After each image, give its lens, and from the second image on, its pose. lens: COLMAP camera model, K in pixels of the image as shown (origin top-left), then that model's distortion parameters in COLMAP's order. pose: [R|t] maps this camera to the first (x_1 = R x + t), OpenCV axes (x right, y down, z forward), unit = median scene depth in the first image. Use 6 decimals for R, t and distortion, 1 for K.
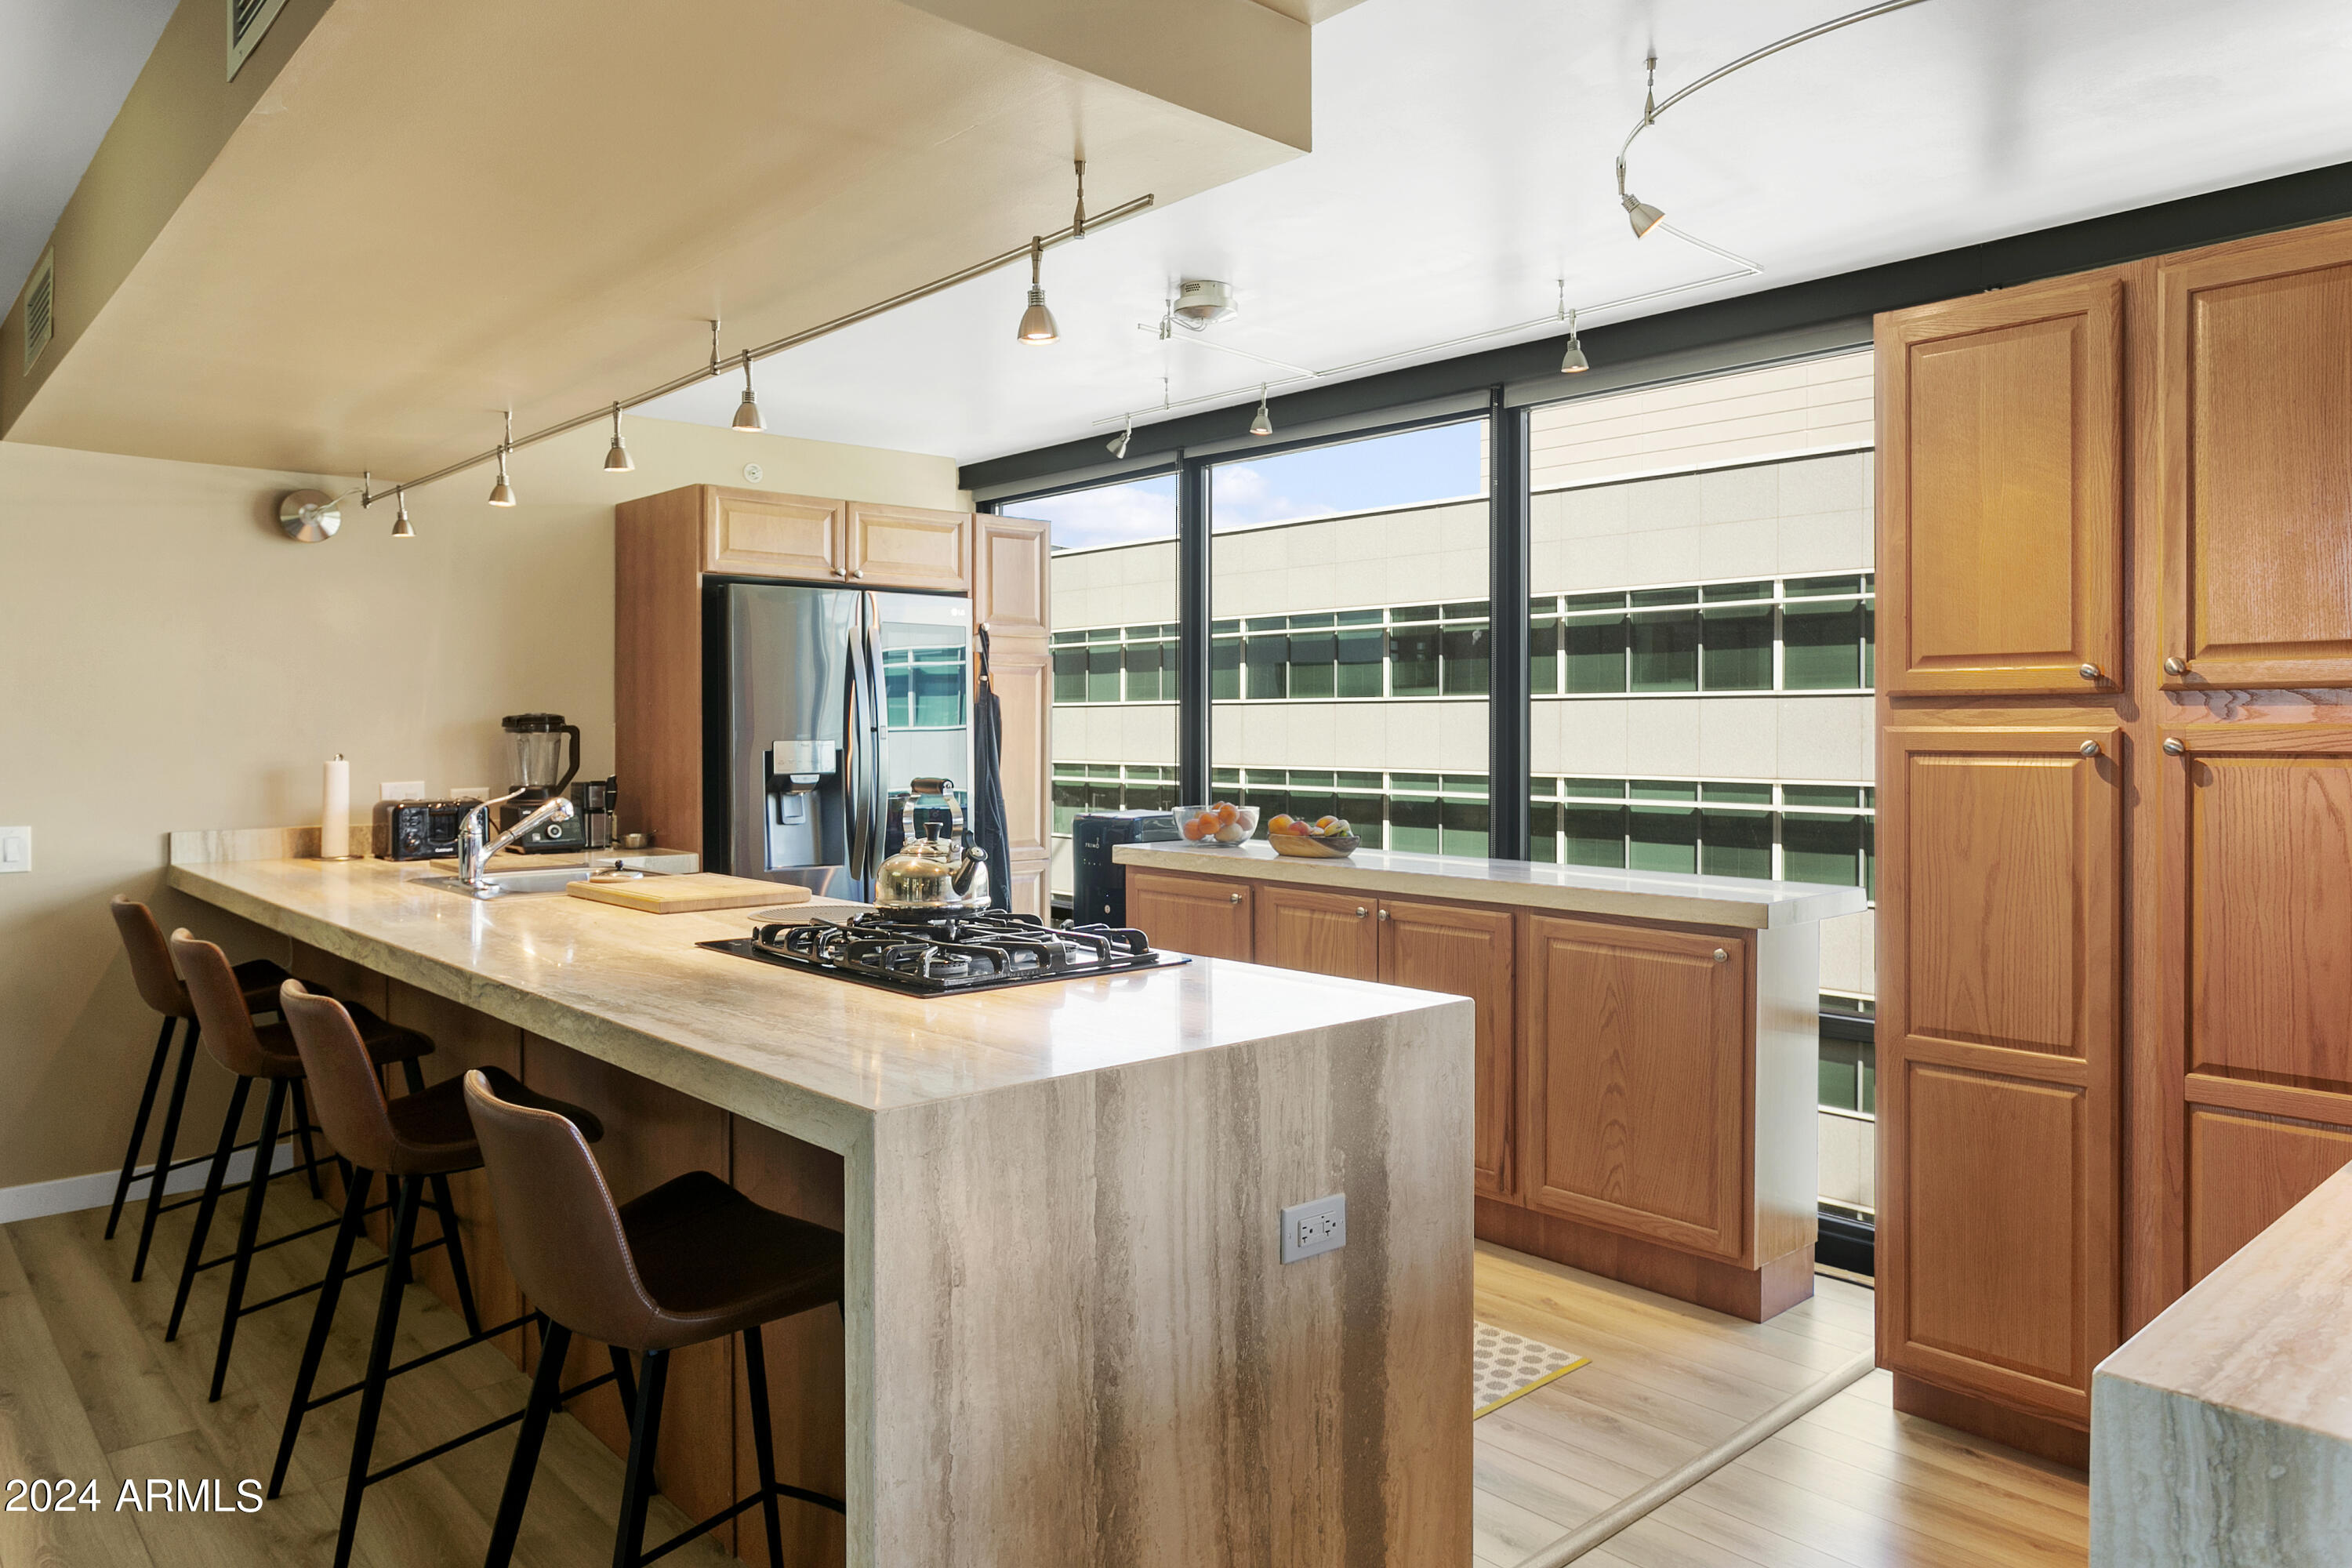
lens RADIAL K [[1570.6, 0, 1178.3], [0, 1570.6, 731.9], [0, 0, 1]] dist [0.001416, 0.000229]
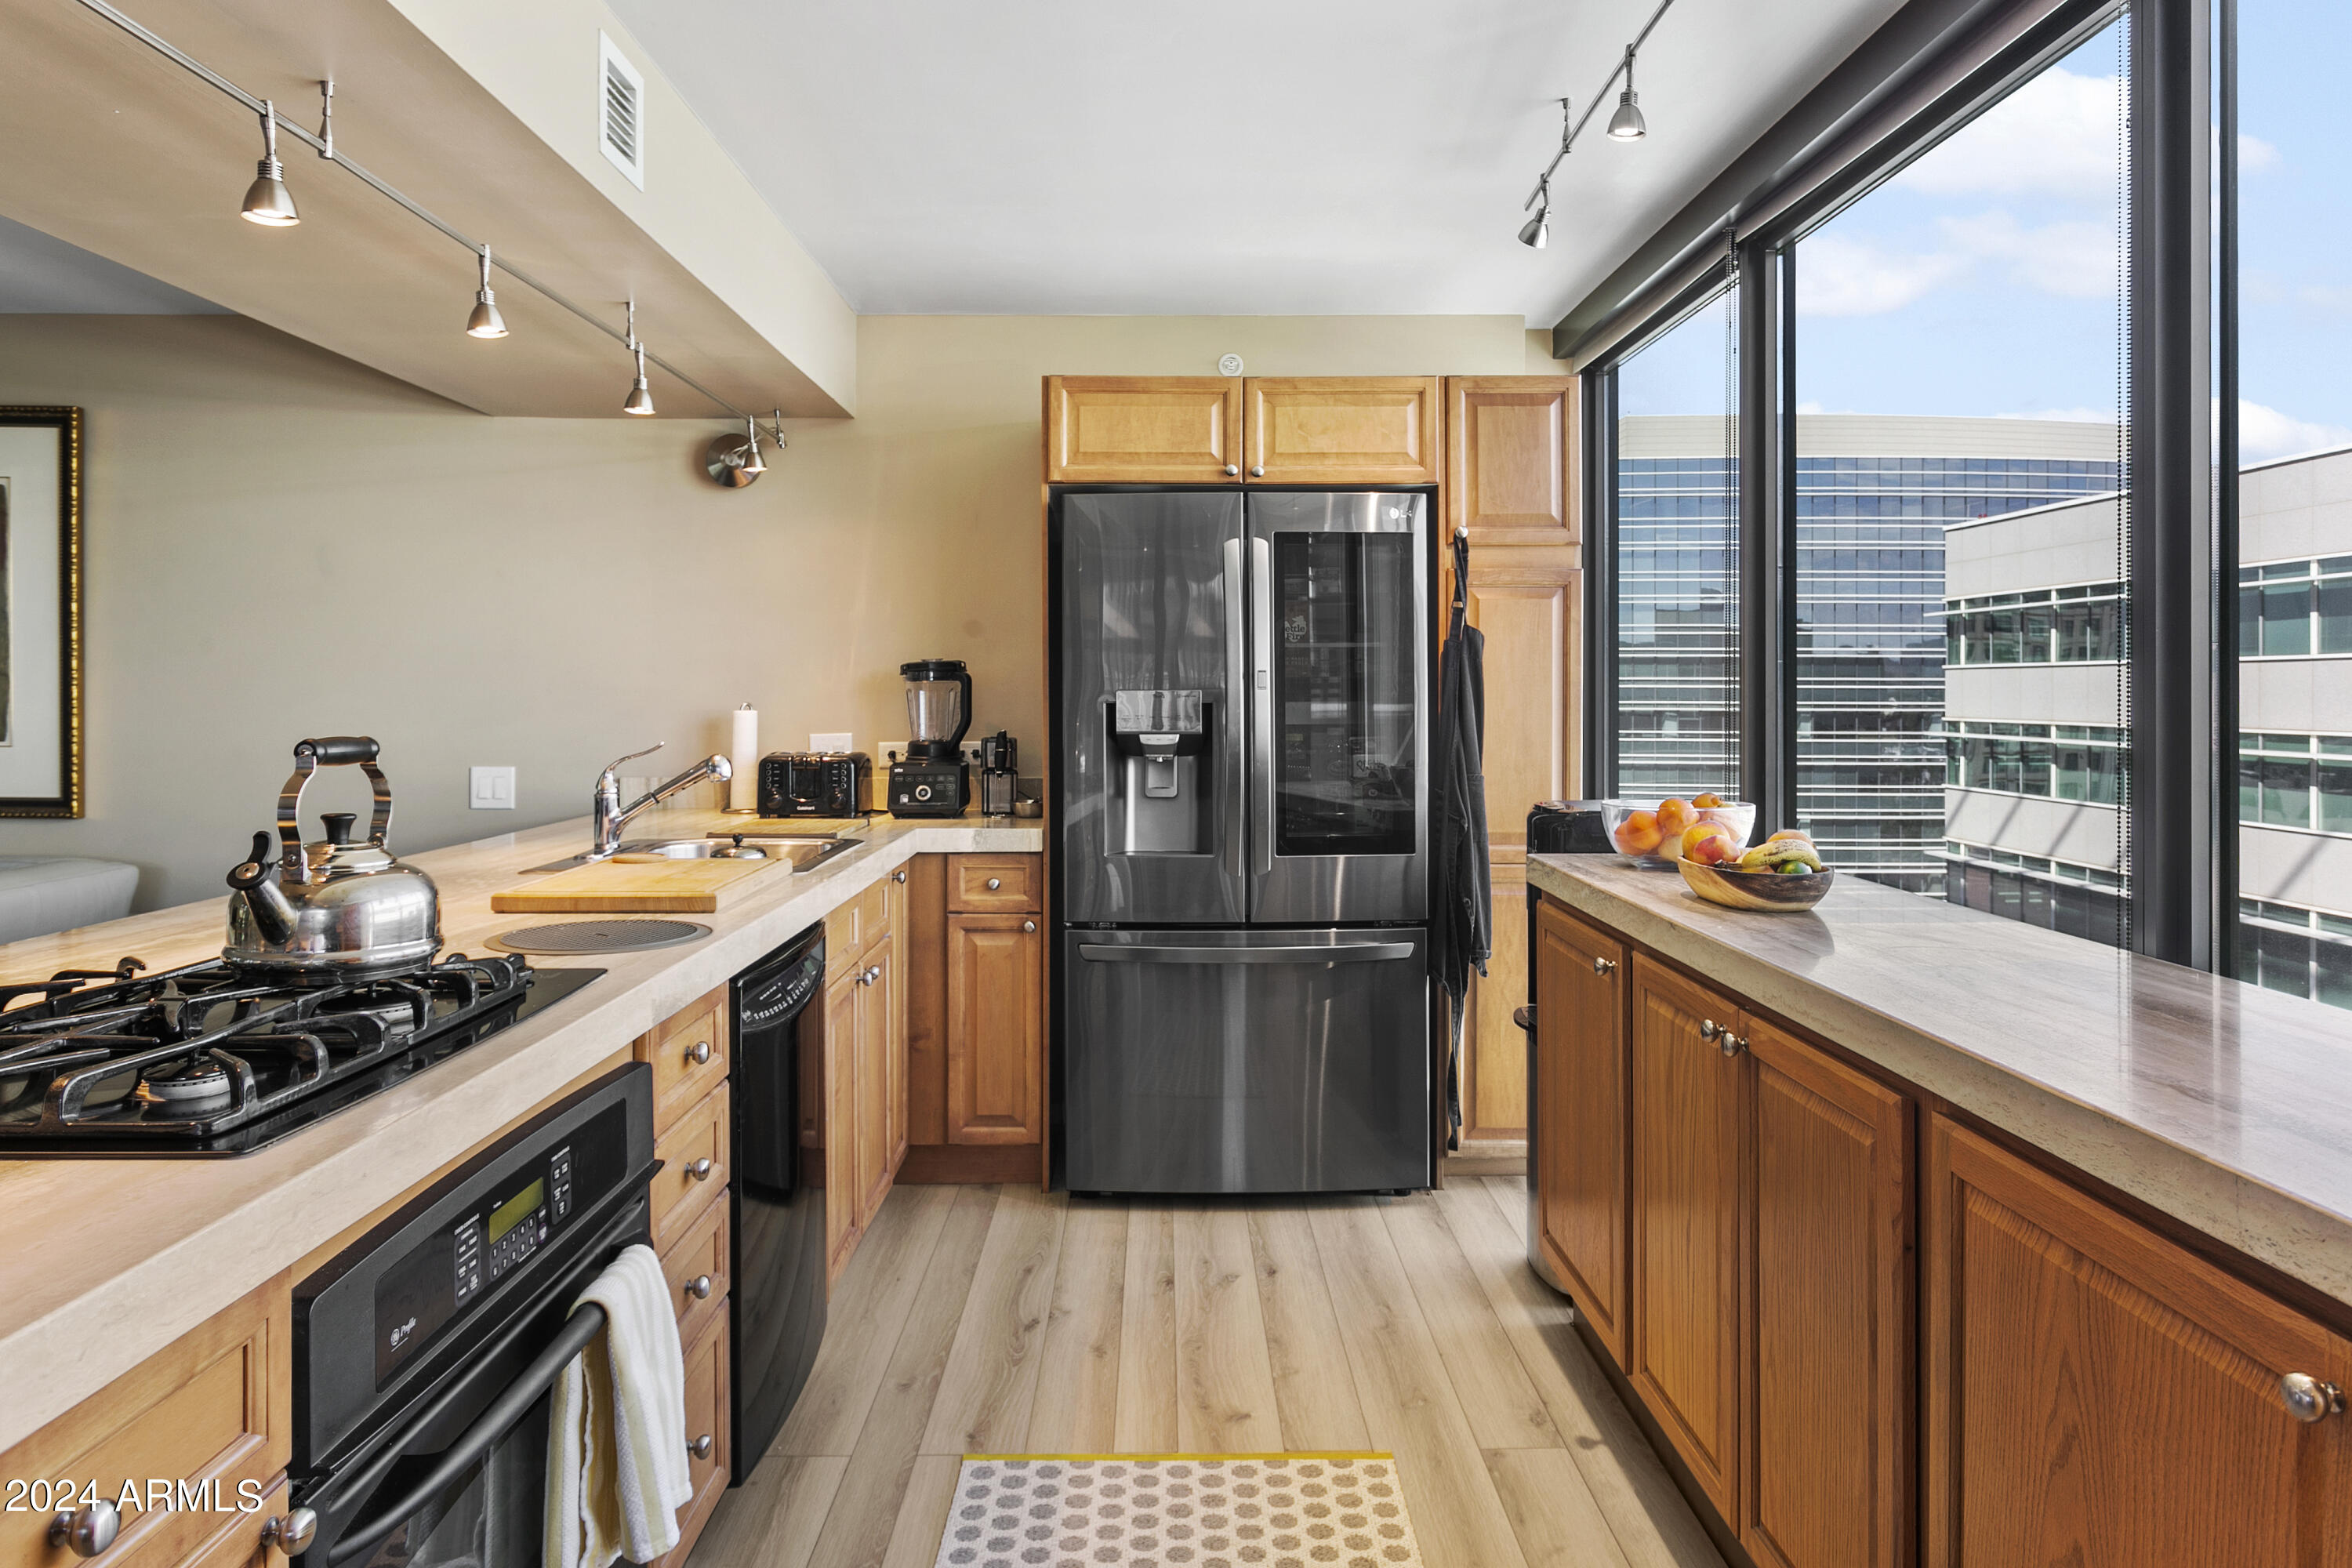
lens RADIAL K [[1501.7, 0, 1169.6], [0, 1501.7, 688.7], [0, 0, 1]] dist [-0.004813, 0.000005]
pose [[0.745707, -0.001078, -0.666273, 0.260259], [-0.001472, 0.999994, -0.003266, 0.007269], [0.666272, 0.003416, 0.745701, 0.451927]]
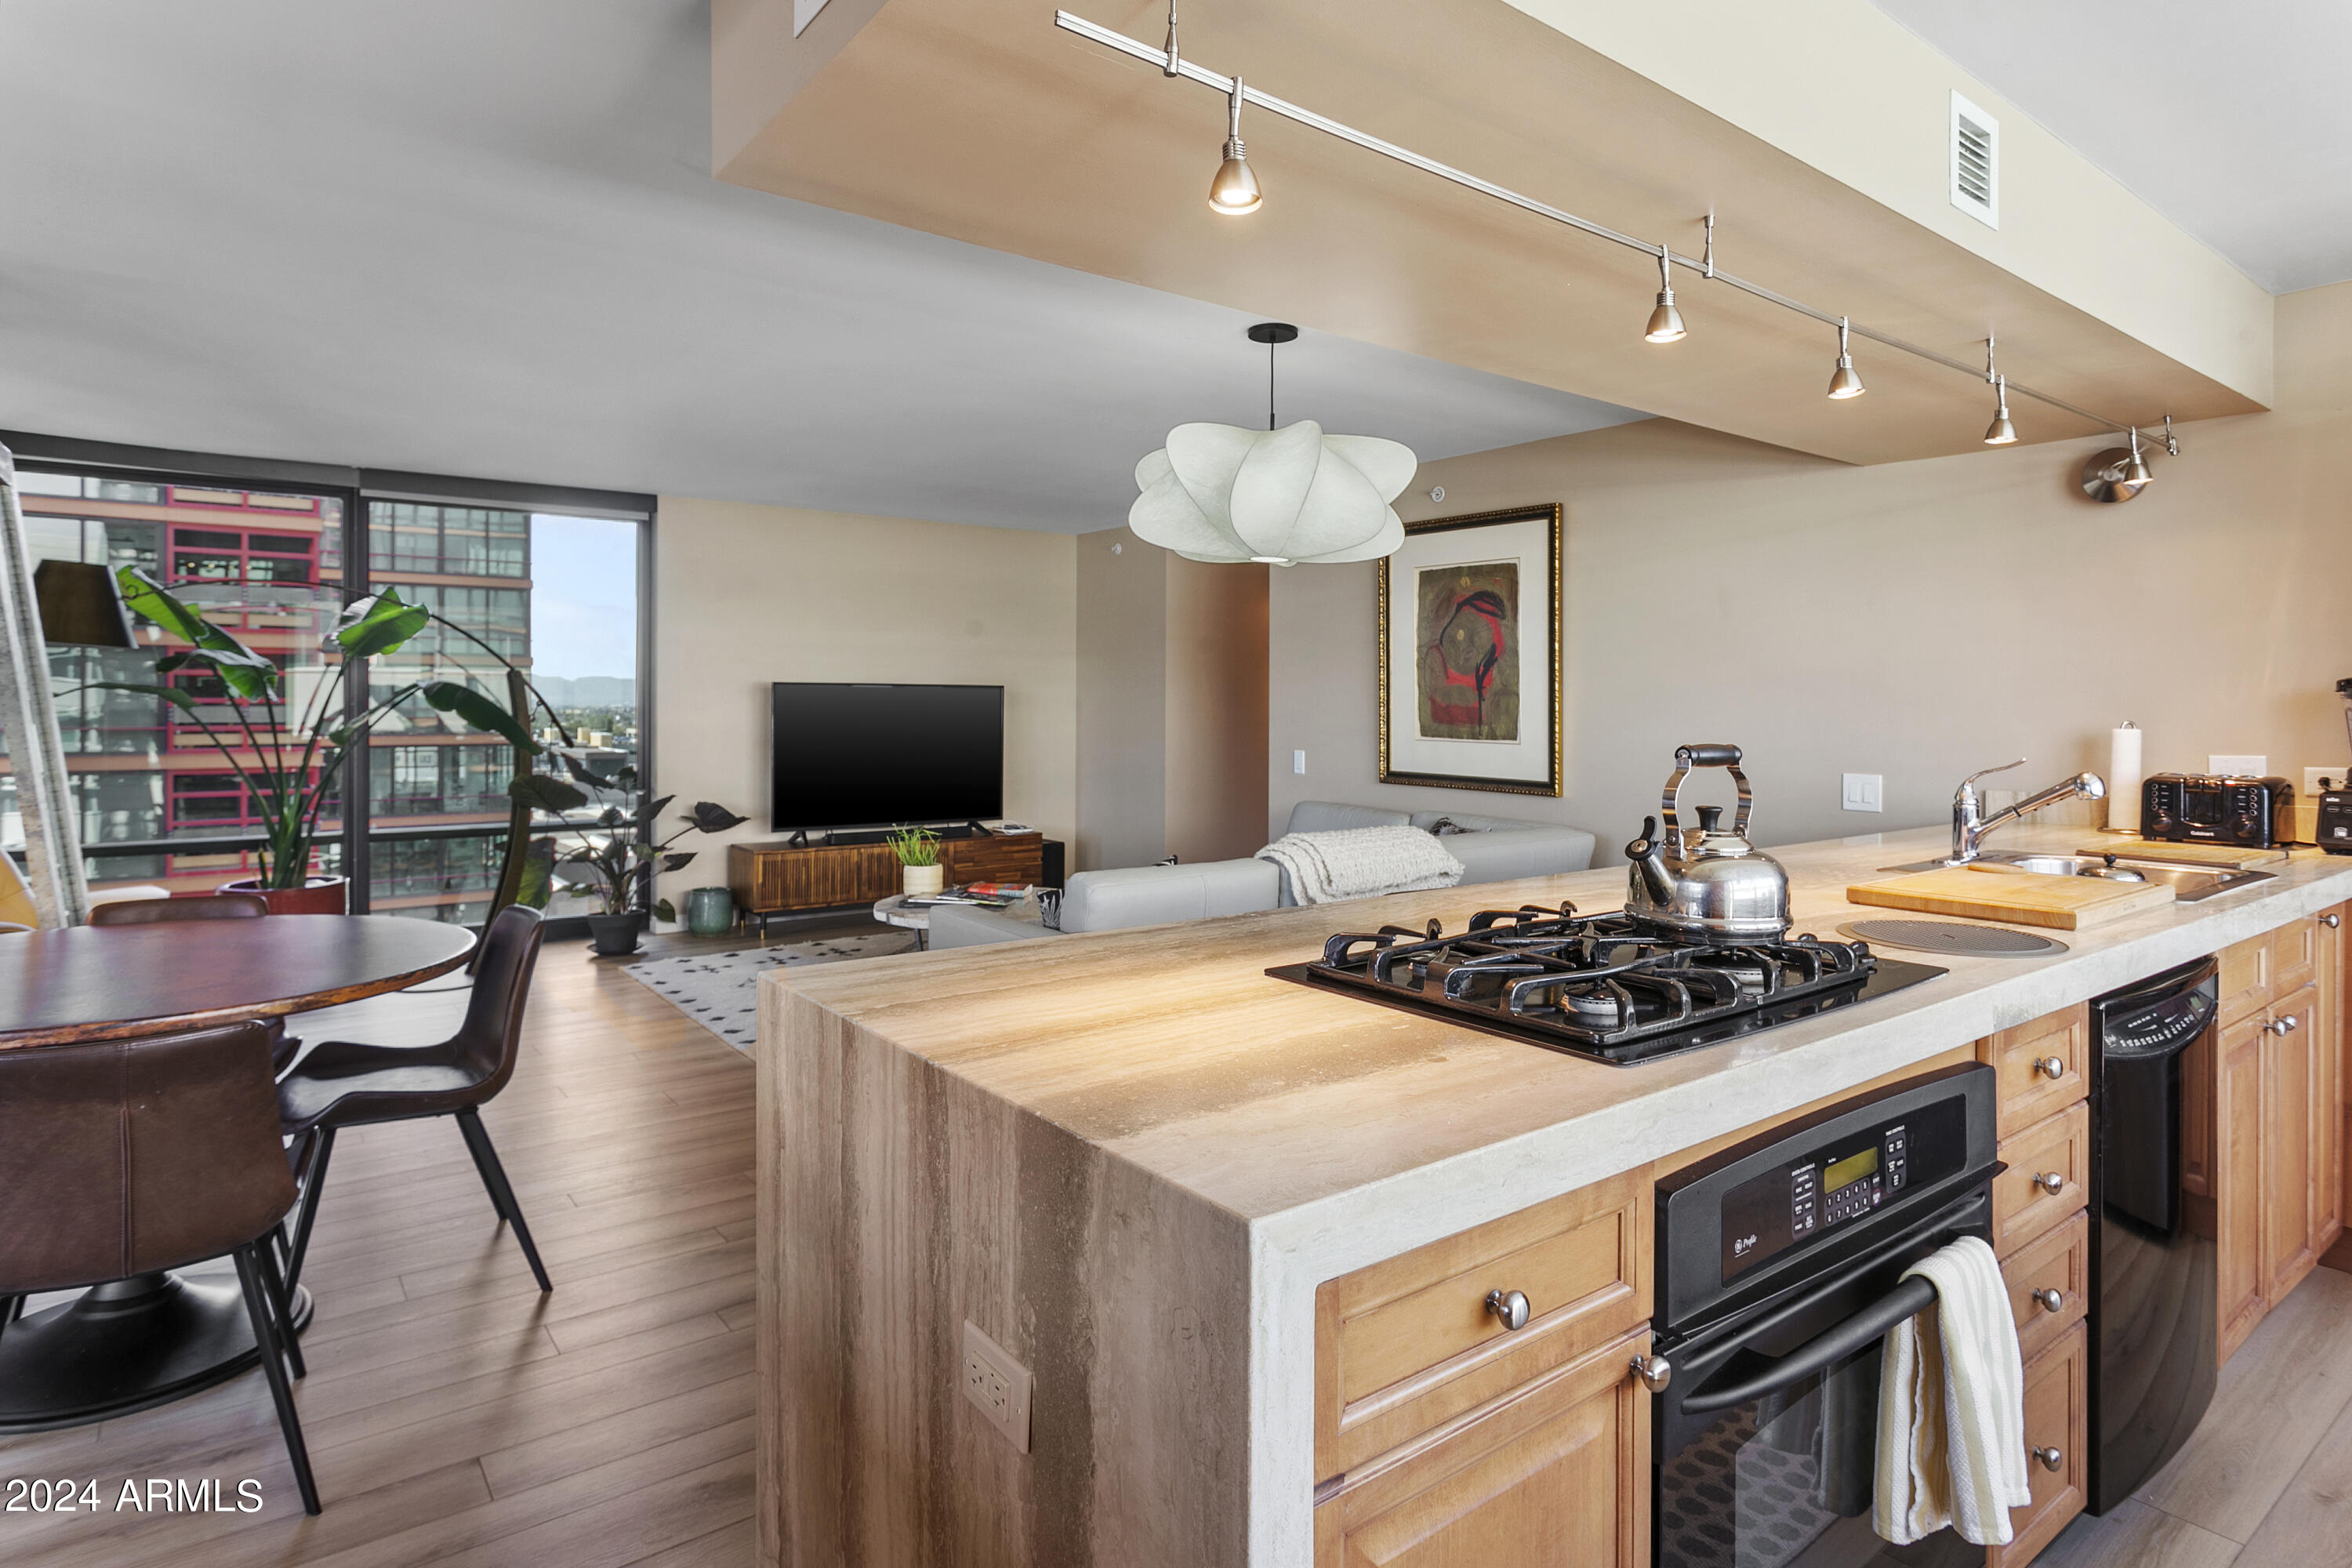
lens RADIAL K [[1265.8, 0, 1177.0], [0, 1265.8, 706.8], [0, 0, 1]] dist [-0.003261, -0.000519]
pose [[-0.086286, 0.001464, -0.996269, 0.258694], [-0.007020, 0.999973, 0.002077, 0.007209], [0.996246, 0.007173, -0.086274, 0.461474]]
